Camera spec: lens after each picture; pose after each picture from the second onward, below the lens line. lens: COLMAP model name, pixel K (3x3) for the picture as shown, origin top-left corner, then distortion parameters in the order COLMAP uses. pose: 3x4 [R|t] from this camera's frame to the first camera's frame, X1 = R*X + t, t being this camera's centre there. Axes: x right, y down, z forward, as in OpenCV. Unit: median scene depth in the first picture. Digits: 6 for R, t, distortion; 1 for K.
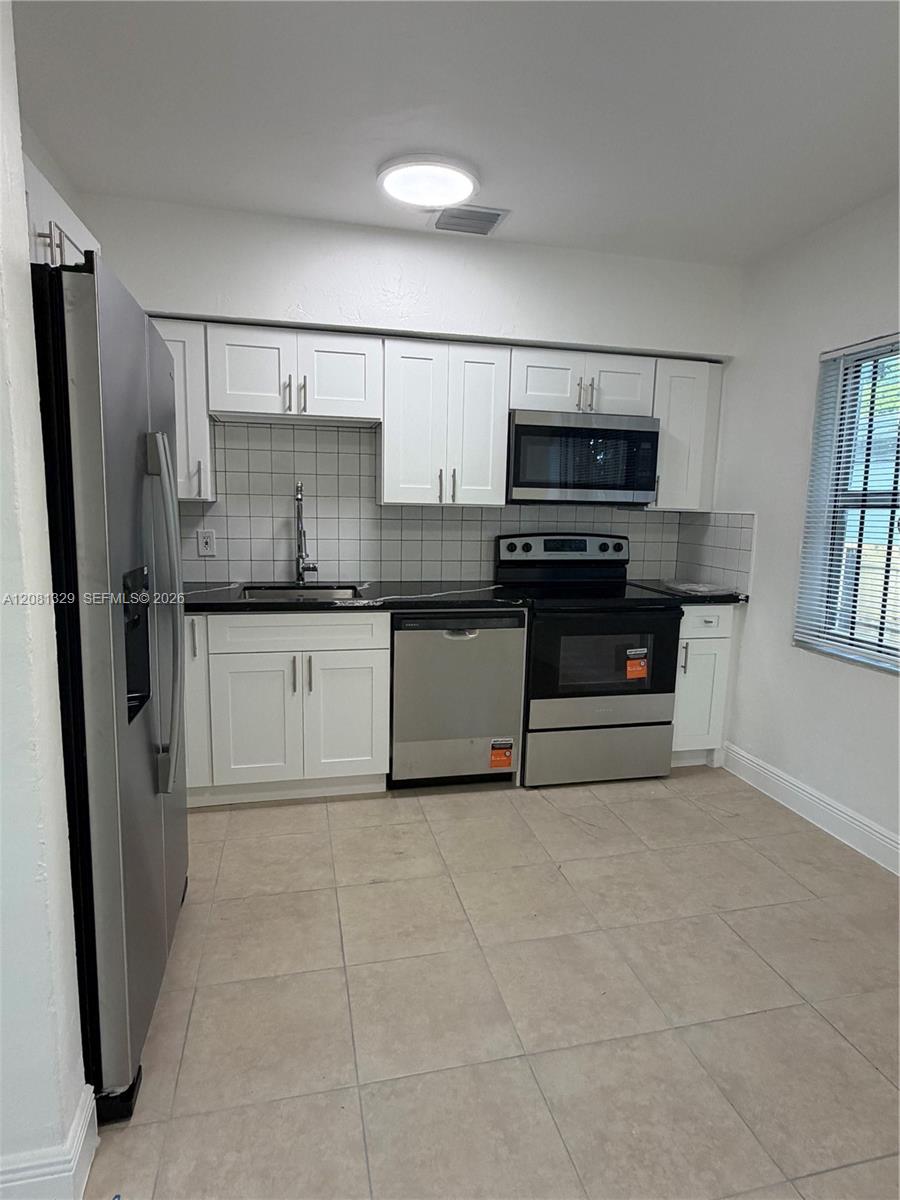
lens RADIAL K [[656.9, 0, 447.6], [0, 656.9, 603.6], [0, 0, 1]] dist [0.000147, -0.000380]
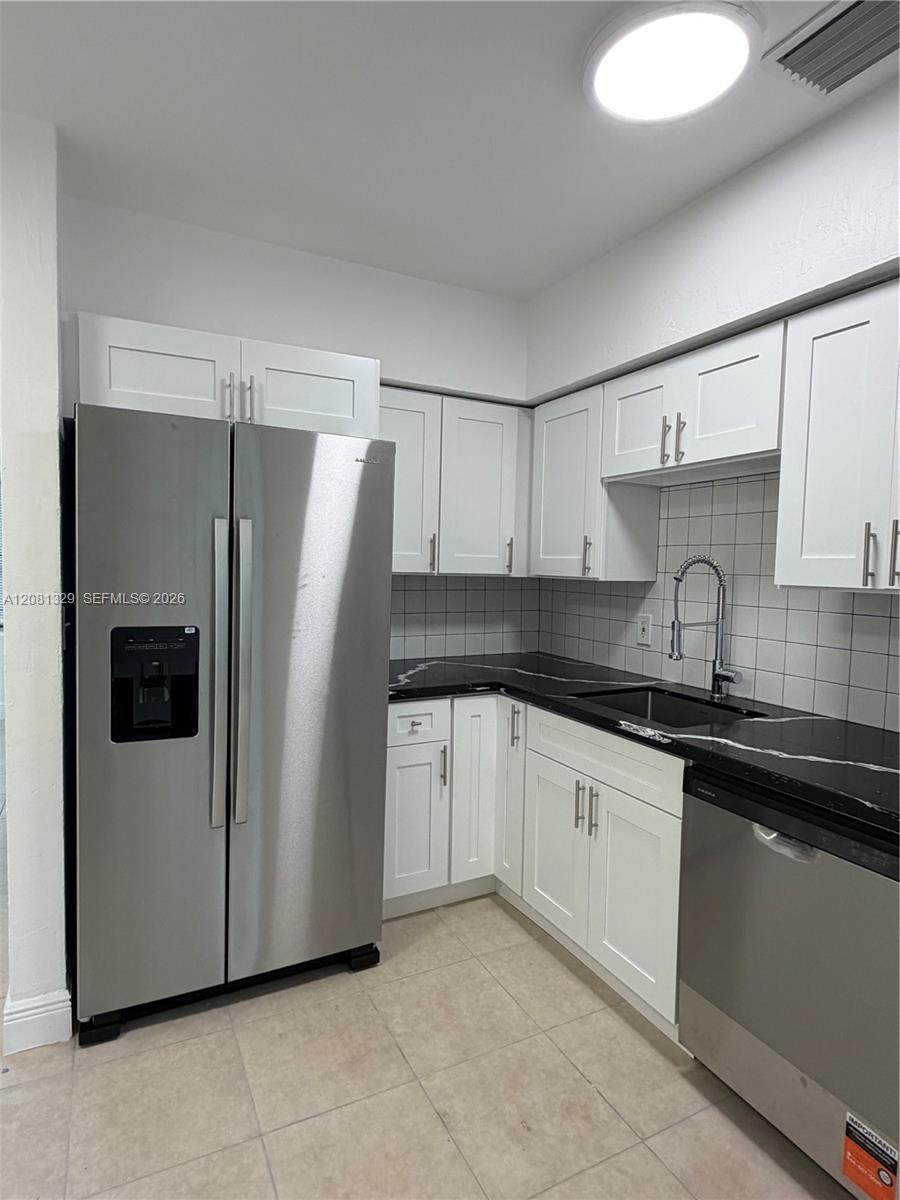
lens RADIAL K [[656.9, 0, 447.6], [0, 656.9, 603.6], [0, 0, 1]] dist [0.000147, -0.000380]
pose [[0.239844, 0.040589, -0.969963, 0.419678], [-0.164294, 0.986411, 0.000652, -0.088971], [0.956808, 0.159203, 0.243253, 0.575759]]
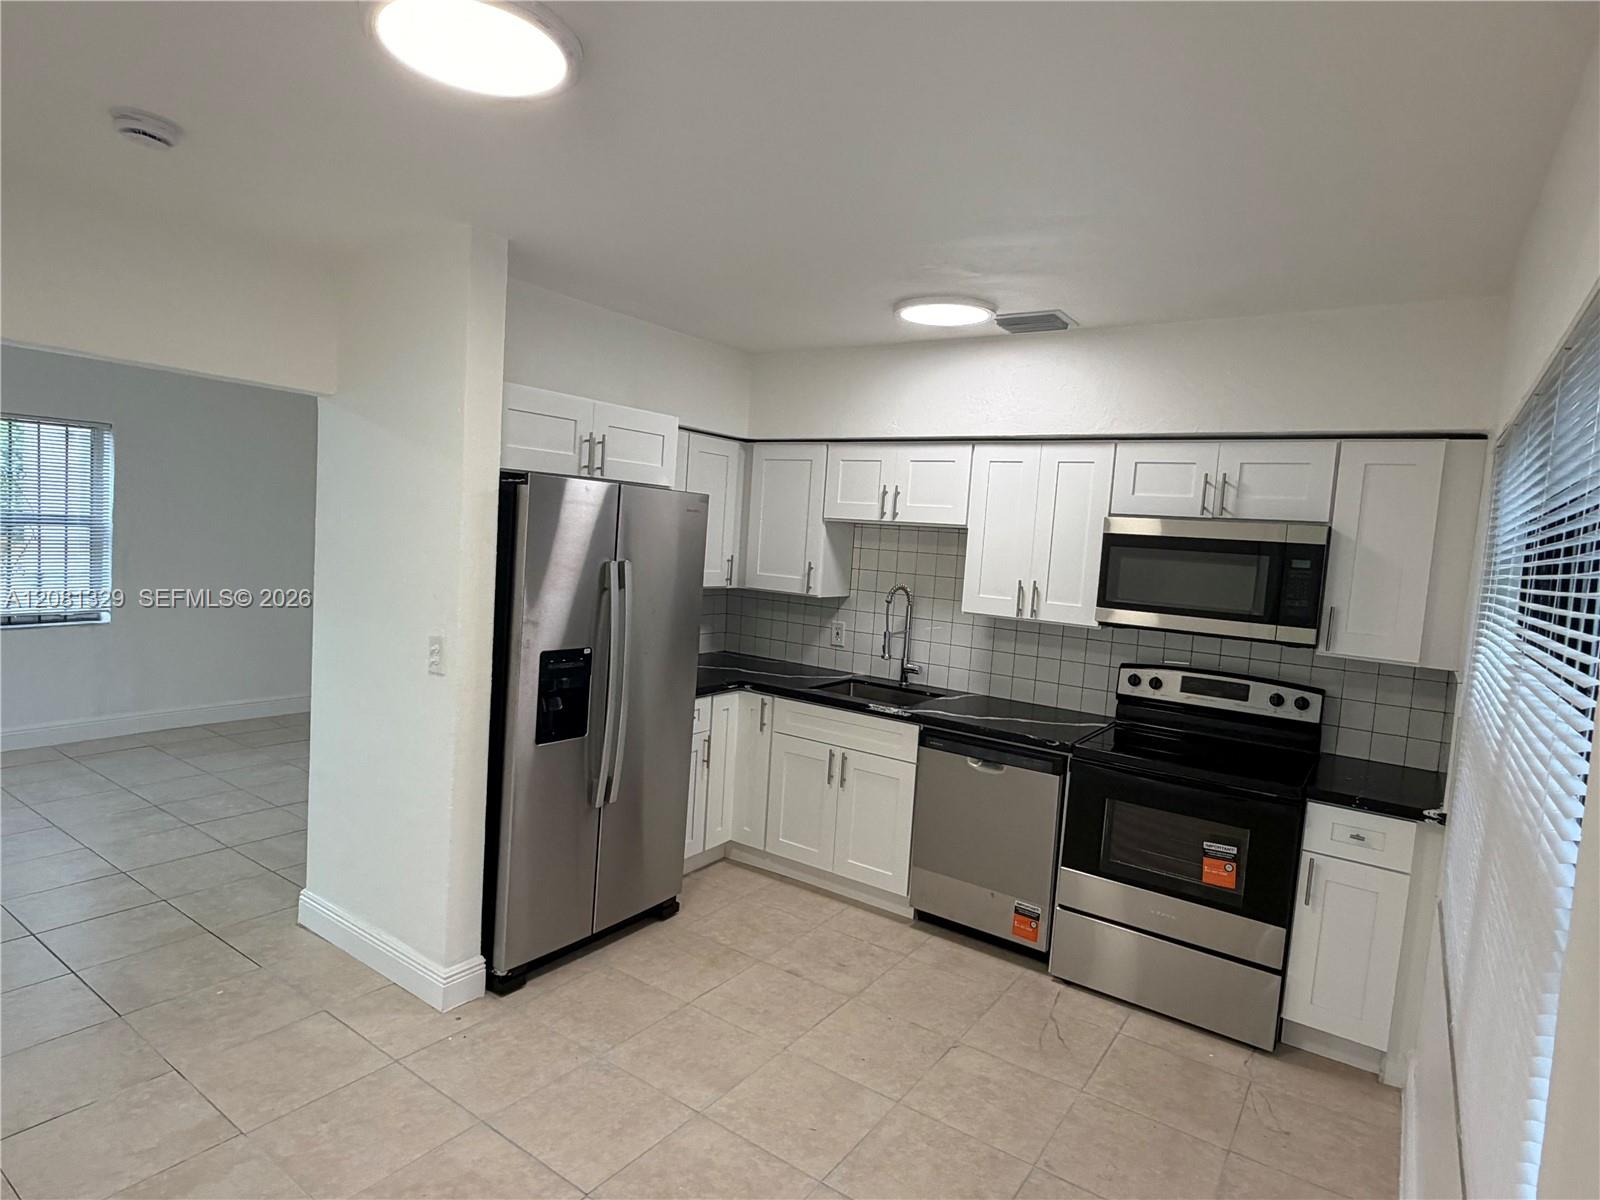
lens RADIAL K [[875.8, 0, 804.1], [0, 875.8, 600.2], [0, 0, 1]] dist [0.000147, -0.000380]
pose [[0.671759, 0.079322, -0.736511, 0.680547], [-0.163024, 0.985705, -0.042531, -0.080680], [0.722609, 0.148639, 0.675087, -0.012420]]
